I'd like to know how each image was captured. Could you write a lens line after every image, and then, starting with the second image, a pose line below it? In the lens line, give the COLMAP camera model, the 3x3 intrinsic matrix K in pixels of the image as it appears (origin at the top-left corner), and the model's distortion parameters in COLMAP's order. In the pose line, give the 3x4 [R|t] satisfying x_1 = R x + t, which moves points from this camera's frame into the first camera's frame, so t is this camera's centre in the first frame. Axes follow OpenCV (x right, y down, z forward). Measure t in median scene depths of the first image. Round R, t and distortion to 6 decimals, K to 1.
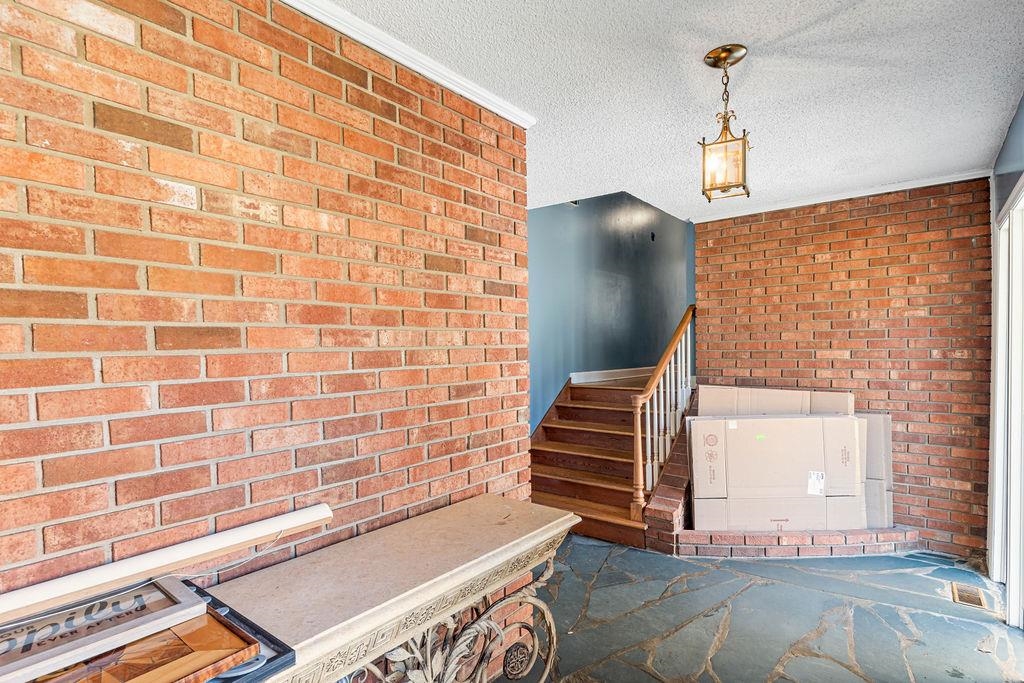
lens RADIAL K [[499.9, 0, 533.6], [0, 499.9, 354.1], [0, 0, 1]] dist [-0.000068, -0.000350]
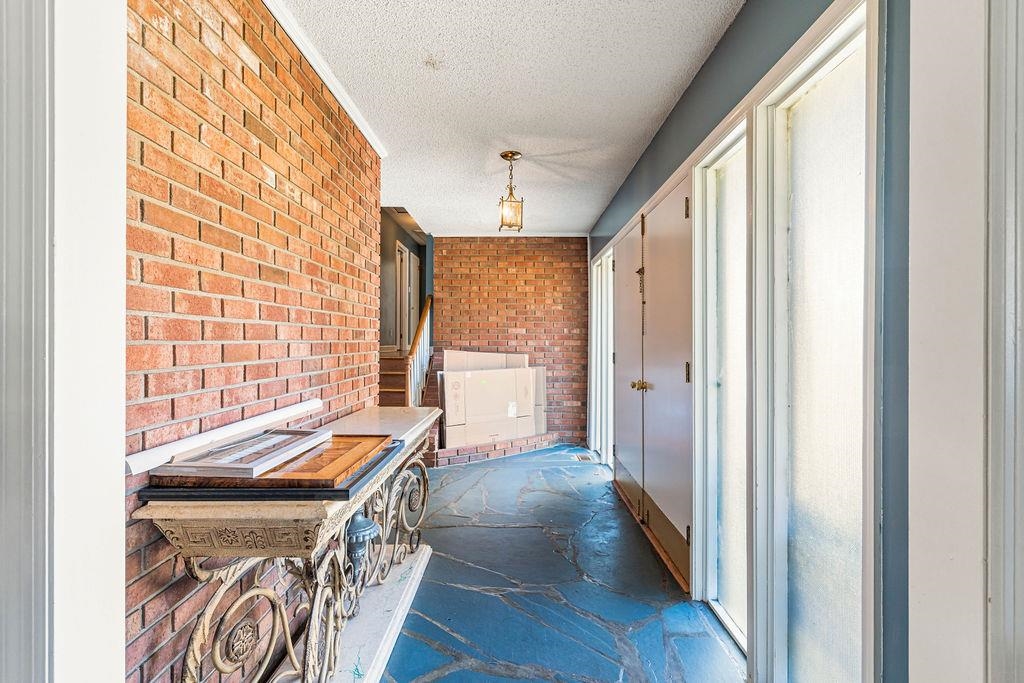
lens RADIAL K [[499.9, 0, 510.4], [0, 499.9, 343.4], [0, 0, 1]] dist [-0.000068, -0.000350]
pose [[0.776353, 0.015632, 0.630104, -0.475157], [0.004087, 0.999547, -0.029833, 0.097252], [-0.630285, 0.025736, 0.775938, -0.260325]]
